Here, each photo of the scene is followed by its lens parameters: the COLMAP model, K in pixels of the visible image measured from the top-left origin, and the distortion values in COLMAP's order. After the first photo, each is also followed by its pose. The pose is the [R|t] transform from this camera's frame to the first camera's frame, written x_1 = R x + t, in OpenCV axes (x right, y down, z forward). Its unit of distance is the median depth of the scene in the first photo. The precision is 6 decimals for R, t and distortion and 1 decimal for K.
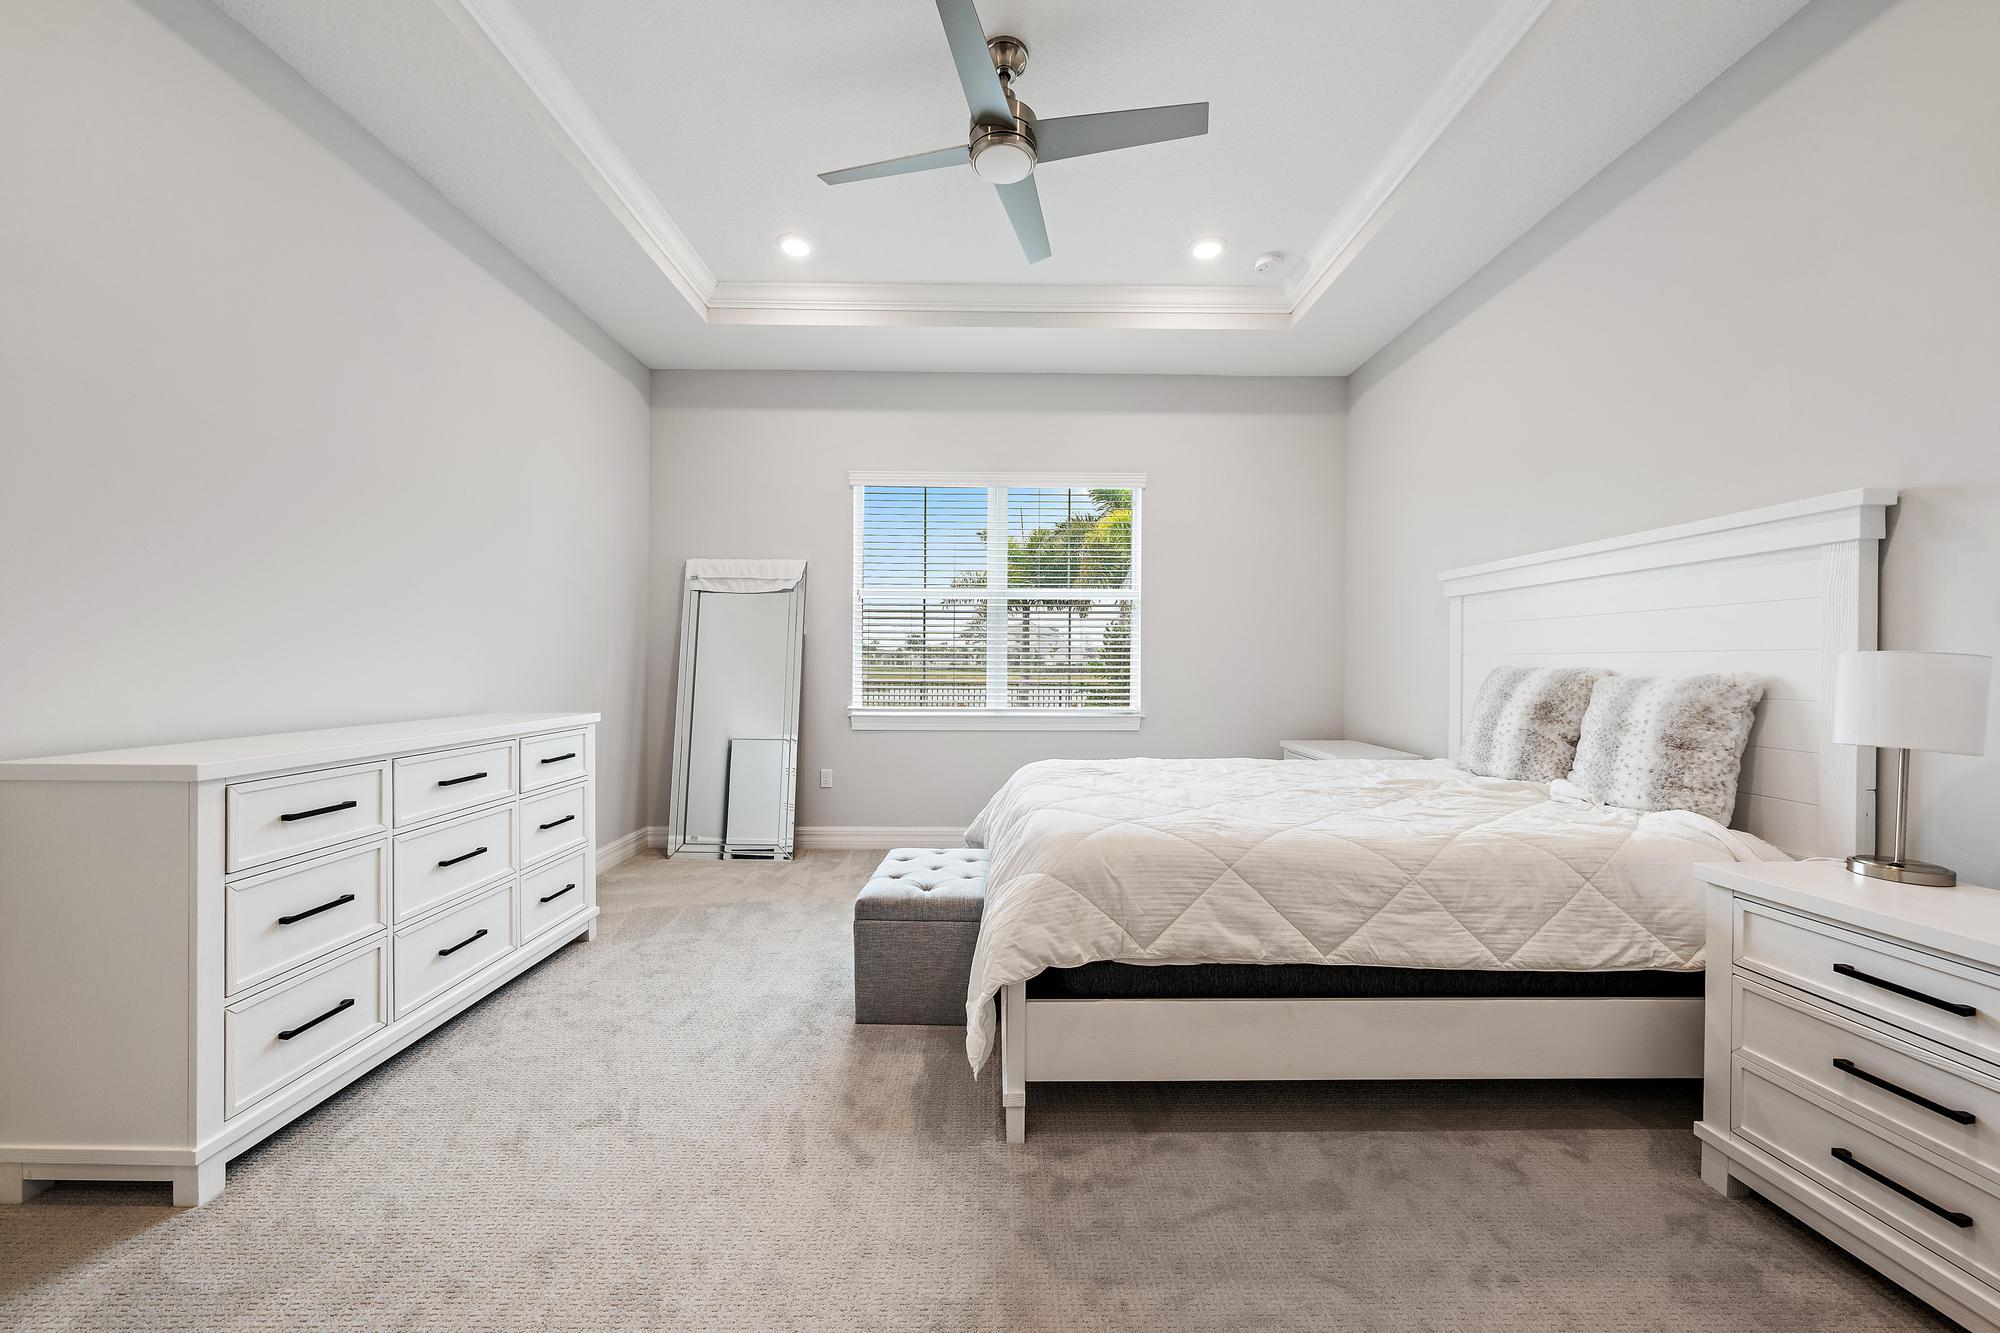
lens RADIAL K [[721.1, 0, 1001.3], [0, 721.1, 665.8], [0, 0, 1]] dist [-0.000895, -0.000078]
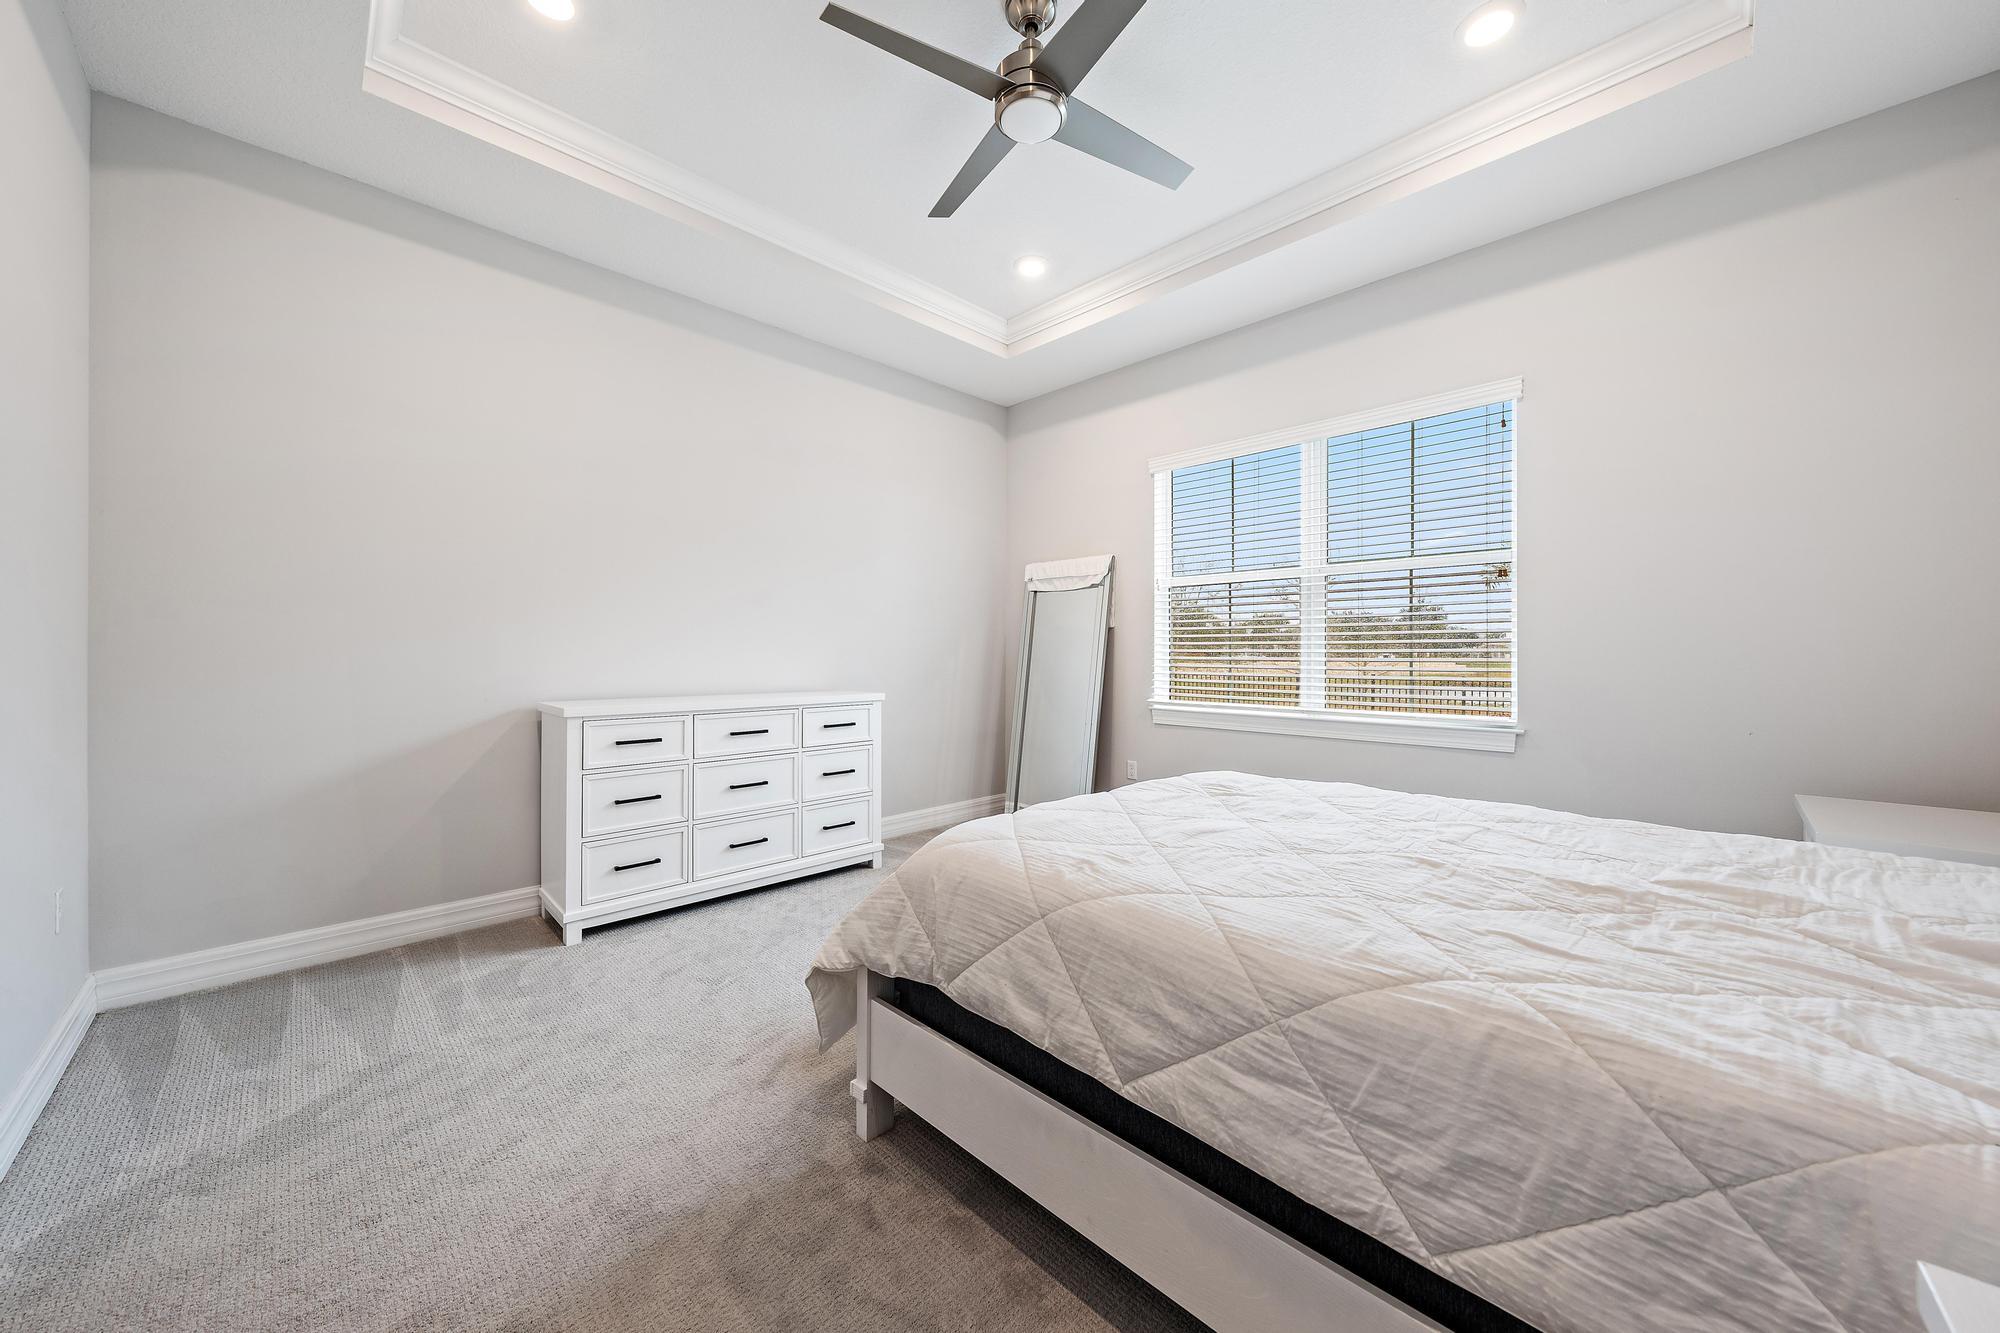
lens RADIAL K [[712.0, 0, 1000.5], [0, 712.0, 652.0], [0, 0, 1]] dist [-0.001172, -0.000374]
pose [[0.694156, -0.004691, -0.719809, 0.832628], [-0.002291, 0.999959, -0.008726, 0.003369], [0.719821, 0.007706, 0.694117, 0.440707]]
